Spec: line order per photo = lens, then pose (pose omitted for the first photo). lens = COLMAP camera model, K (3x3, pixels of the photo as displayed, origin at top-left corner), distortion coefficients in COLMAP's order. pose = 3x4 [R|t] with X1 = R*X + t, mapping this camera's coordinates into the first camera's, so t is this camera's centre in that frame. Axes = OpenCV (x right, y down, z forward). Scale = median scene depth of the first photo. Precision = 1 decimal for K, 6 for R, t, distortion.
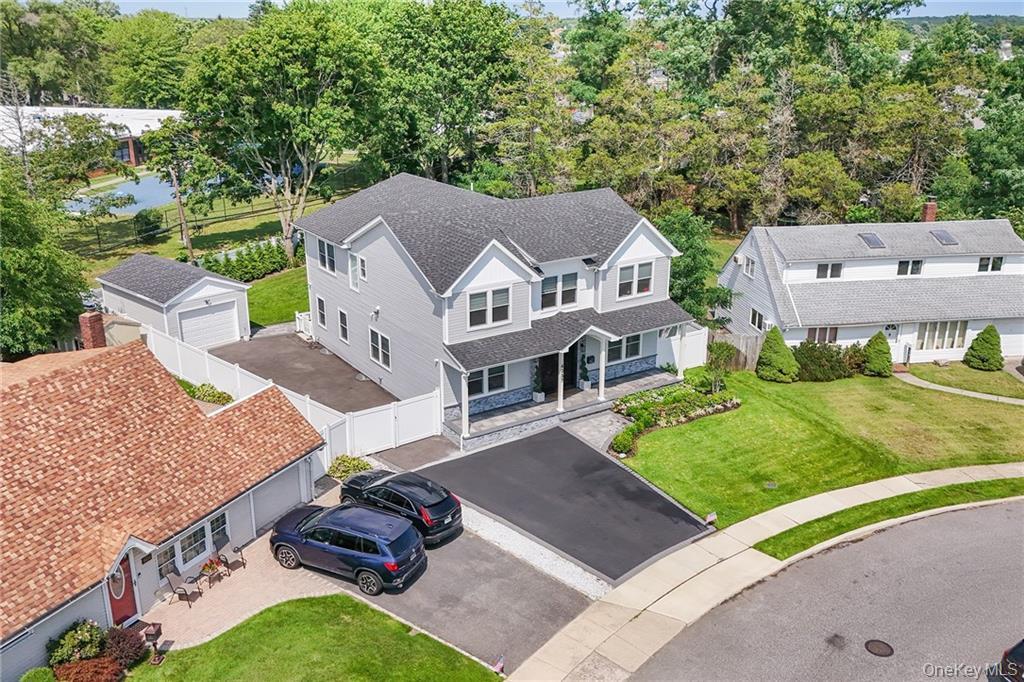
lens RADIAL K [[897.4, 0, 512.0], [0, 897.4, 341.0], [0, 0, 1]] dist [0.016240, 0.006427]
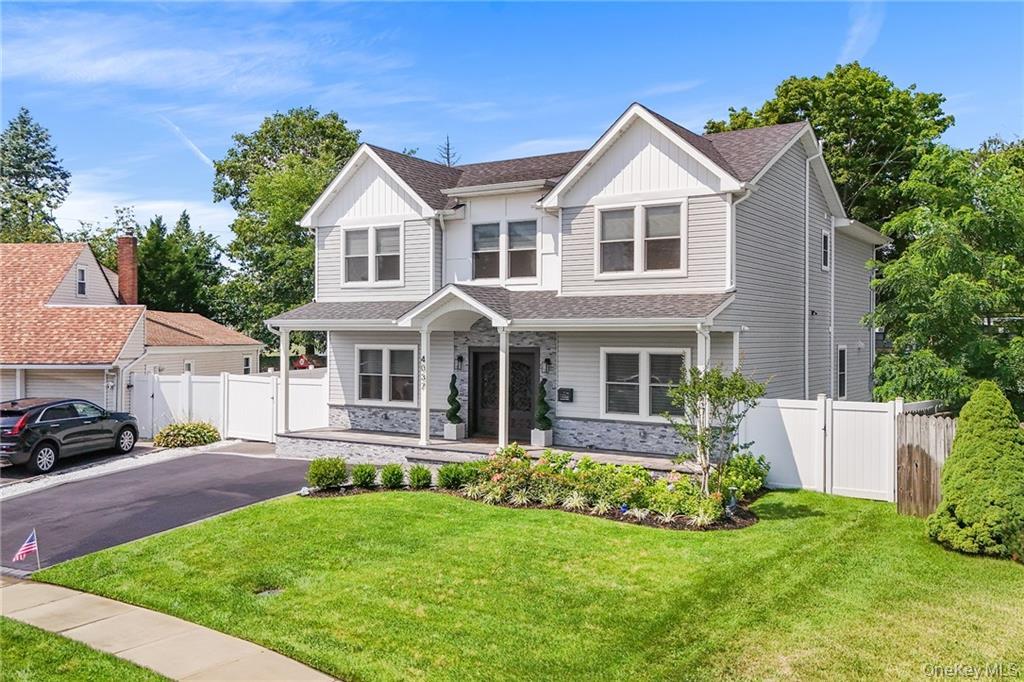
lens RADIAL K [[911.4, 0, 516.1], [0, 911.4, 337.1], [0, 0, 1]] dist [0.014228, -0.003015]
pose [[0.408466, 0.004660, -0.912762, 0.588195], [-0.297403, 0.946098, -0.128259, 0.068812], [0.862964, 0.323848, 0.387834, 0.799040]]
